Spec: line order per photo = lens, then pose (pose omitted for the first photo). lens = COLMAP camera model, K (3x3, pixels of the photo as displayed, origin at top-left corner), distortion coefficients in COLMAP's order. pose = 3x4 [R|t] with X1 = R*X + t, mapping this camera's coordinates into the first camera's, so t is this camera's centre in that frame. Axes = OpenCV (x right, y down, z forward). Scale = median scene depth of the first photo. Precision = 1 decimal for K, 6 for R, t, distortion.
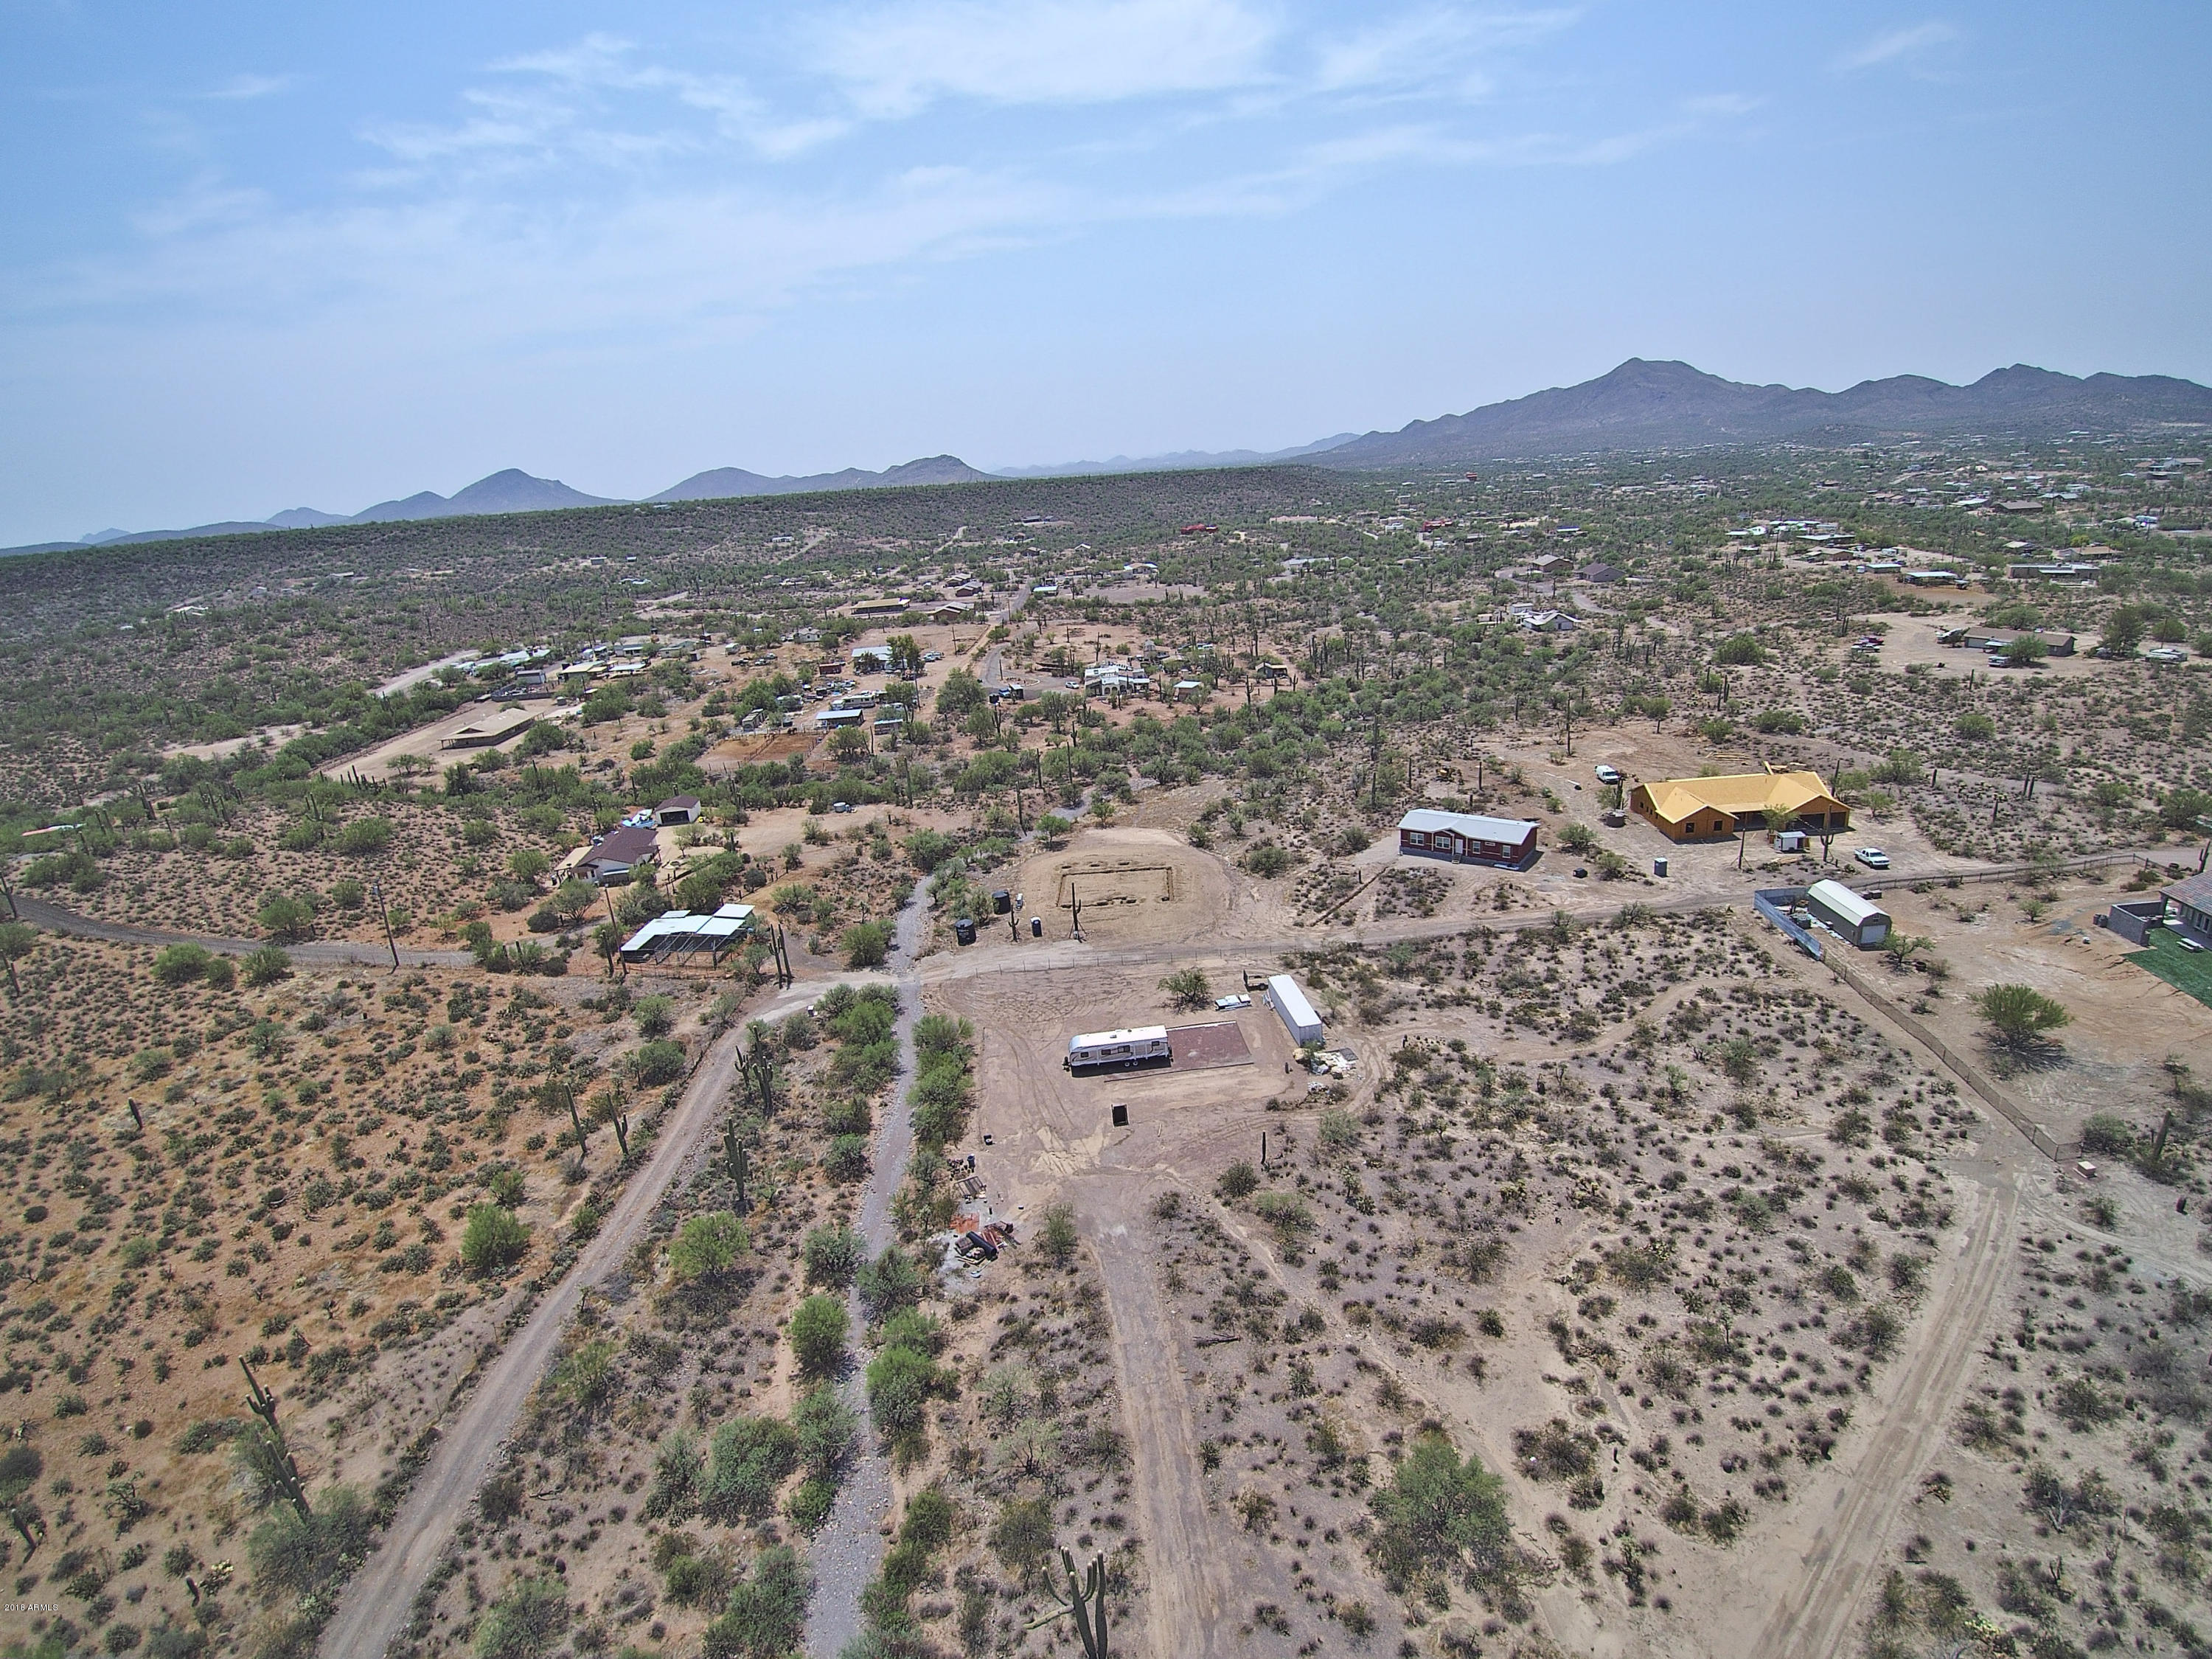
lens RADIAL K [[1107.9, 0, 1102.0], [0, 1107.9, 851.9], [0, 0, 1]] dist [-0.034535, -0.013941]
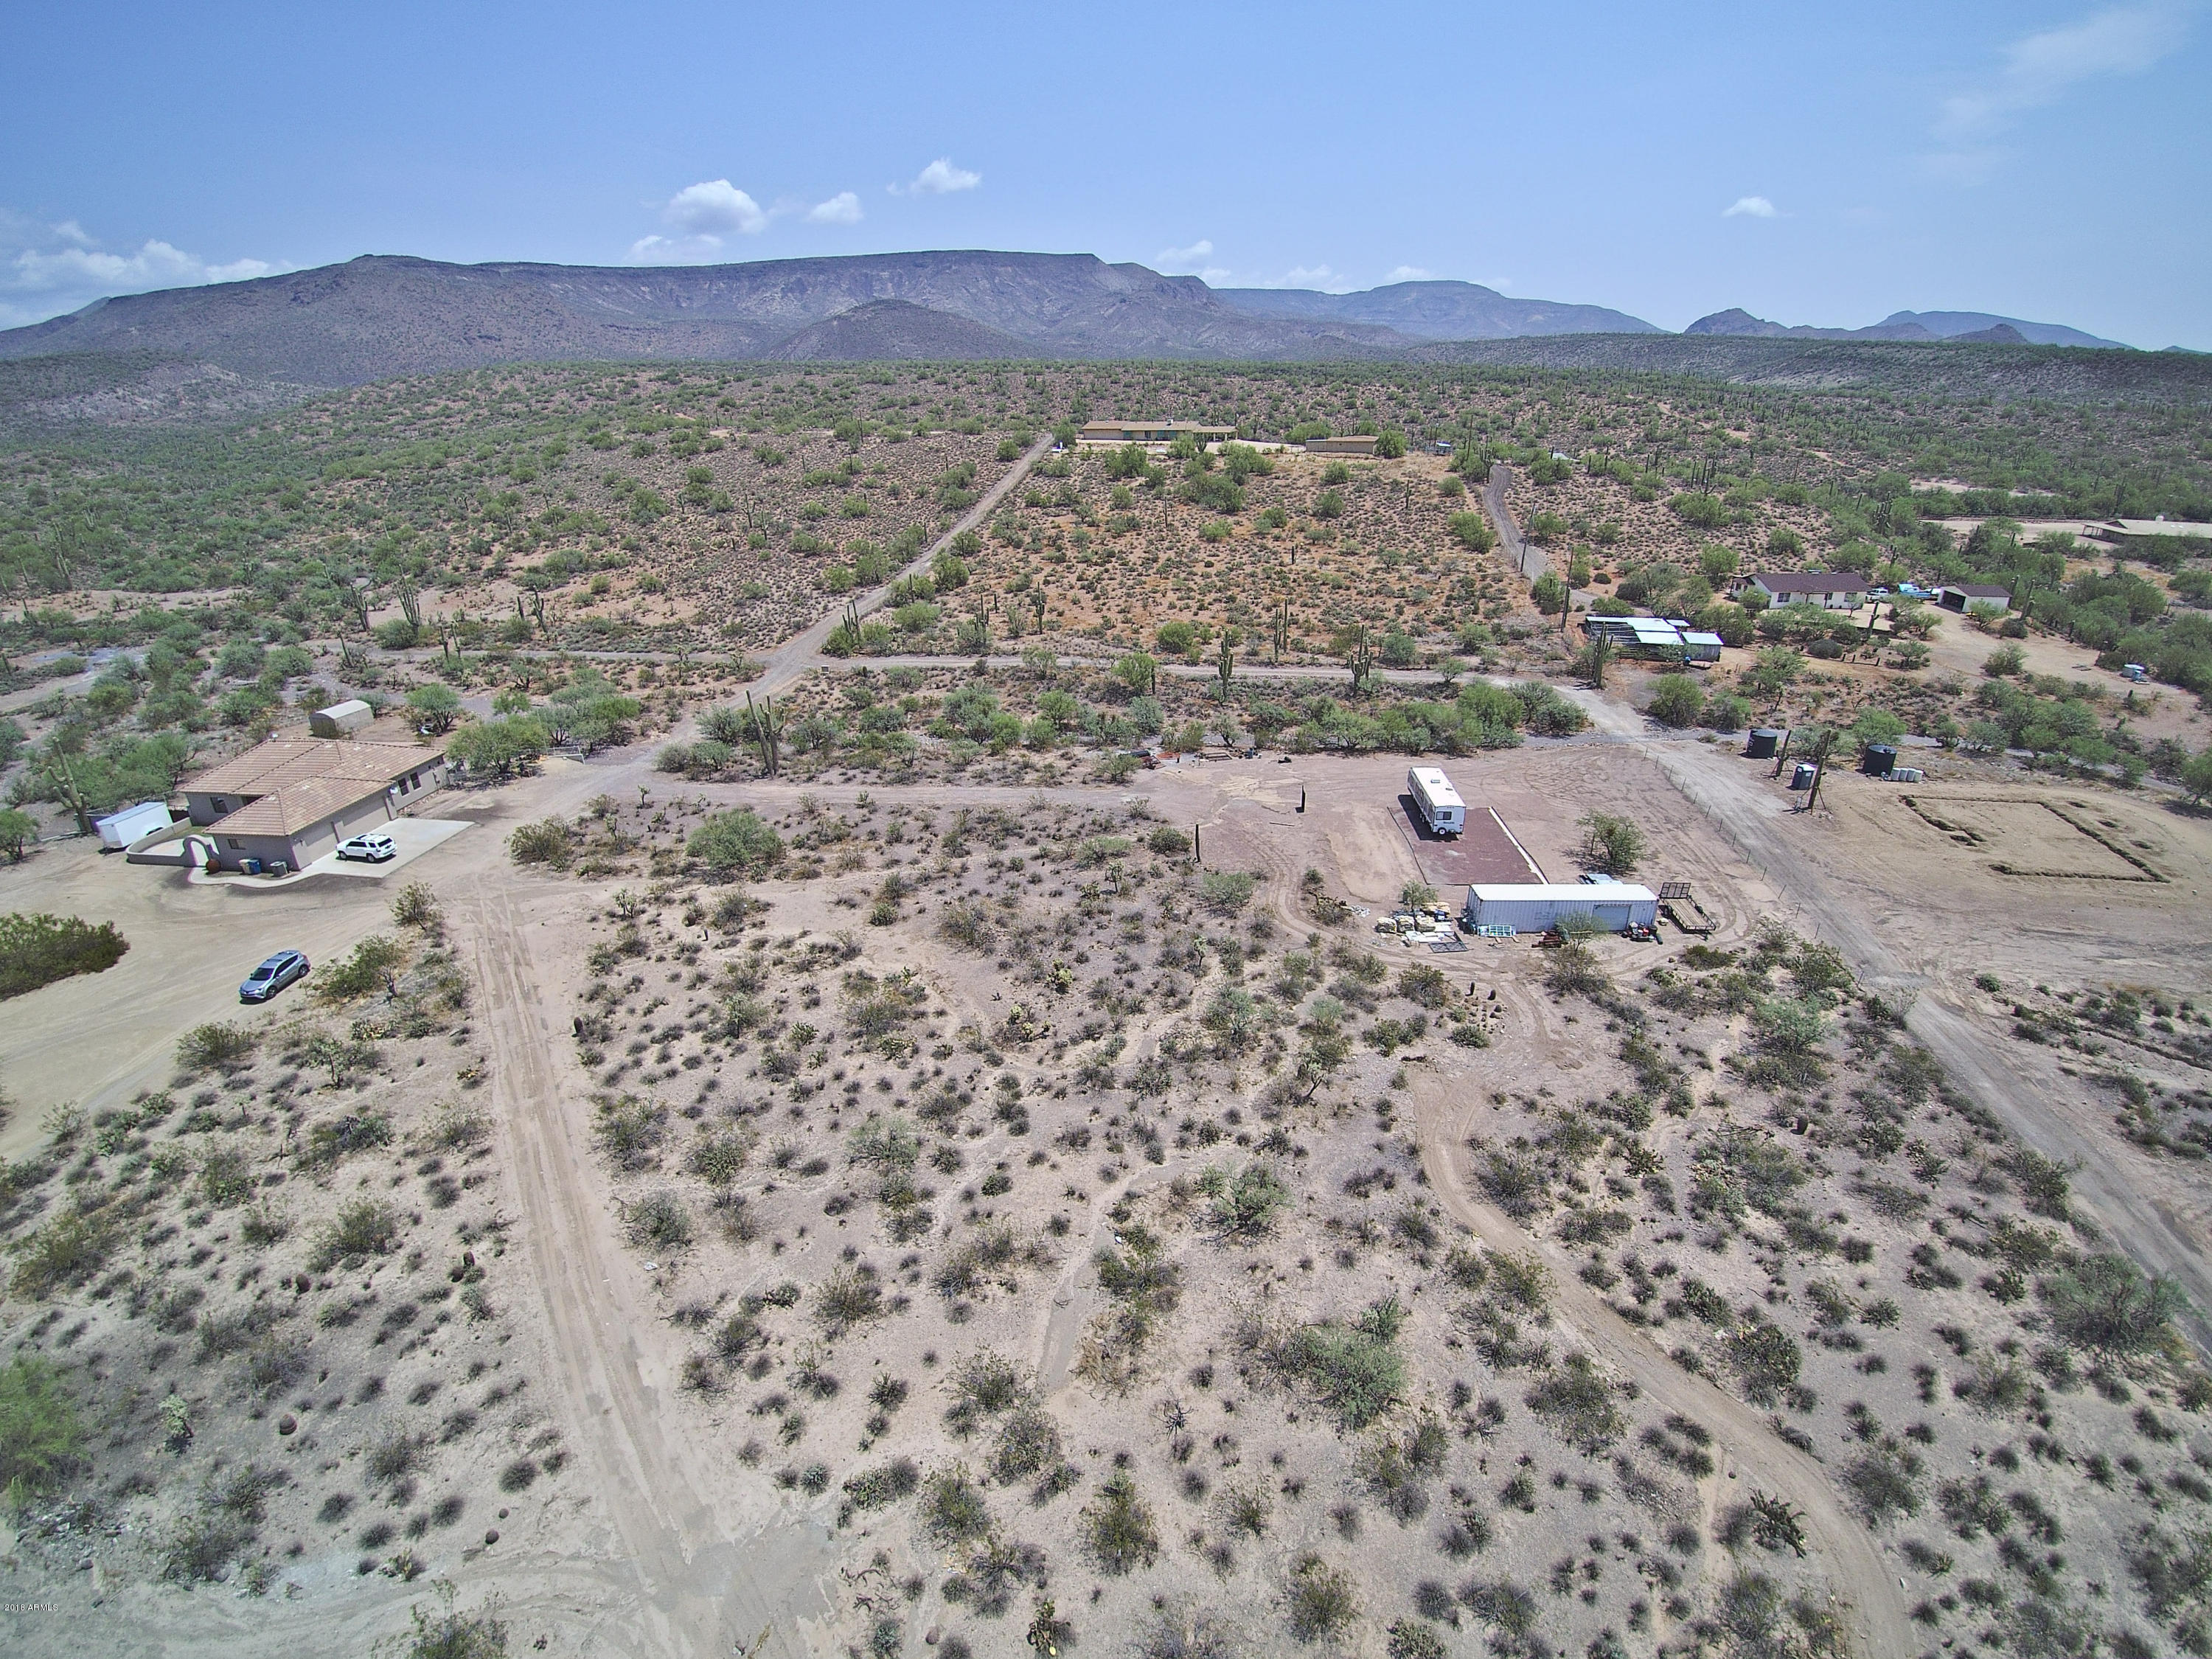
lens RADIAL K [[1012.9, 0, 1114.1], [0, 1012.9, 822.1], [0, 0, 1]] dist [-0.027738, -0.017874]
pose [[-0.139572, 0.471498, -0.870752, 0.921578], [-0.305229, 0.816054, 0.490806, -0.140829], [0.941995, 0.334282, 0.030017, 0.955726]]
